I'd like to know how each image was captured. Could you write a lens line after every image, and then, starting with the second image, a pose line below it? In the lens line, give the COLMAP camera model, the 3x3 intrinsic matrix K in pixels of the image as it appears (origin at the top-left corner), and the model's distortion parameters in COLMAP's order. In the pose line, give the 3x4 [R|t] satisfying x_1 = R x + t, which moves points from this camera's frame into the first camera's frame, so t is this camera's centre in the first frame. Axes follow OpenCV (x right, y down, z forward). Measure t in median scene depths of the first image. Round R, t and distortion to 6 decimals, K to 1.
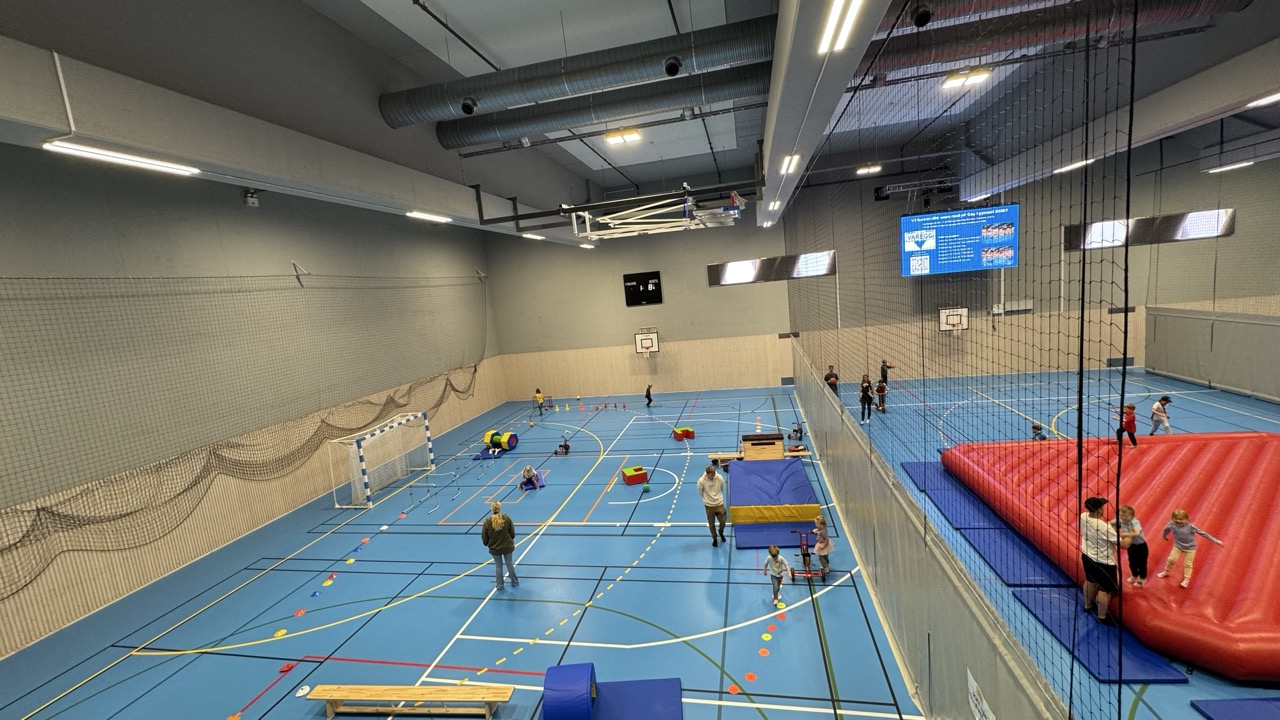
lens RADIAL K [[517.2, 0, 640.0], [0, 517.2, 360.0], [0, 0, 1]] dist [0.013646, 0.000084]
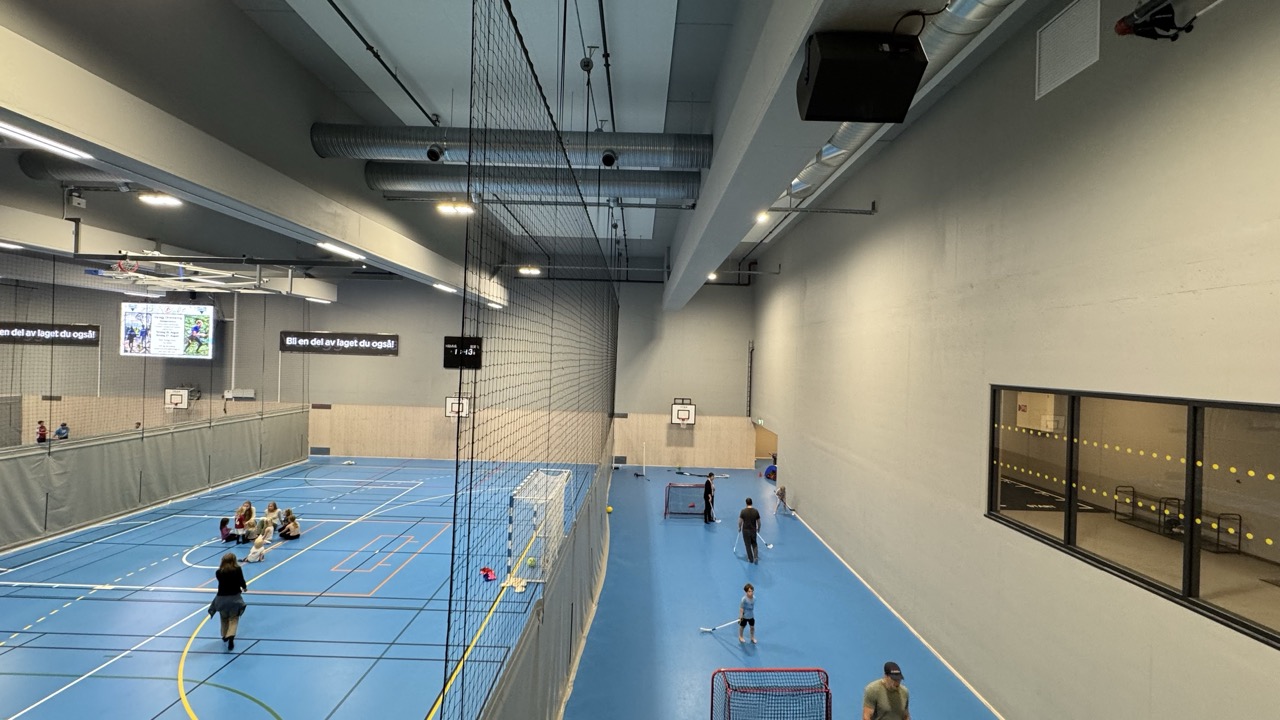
lens RADIAL K [[508.1, 0, 640.0], [0, 508.1, 360.0], [0, 0, 1]] dist [-0.005194, 0.000080]
pose [[0.969913, 0.126298, 0.208128, 0.469029], [-0.096058, 0.984081, -0.149522, -0.032992], [-0.223699, 0.125031, 0.966605, -0.099648]]
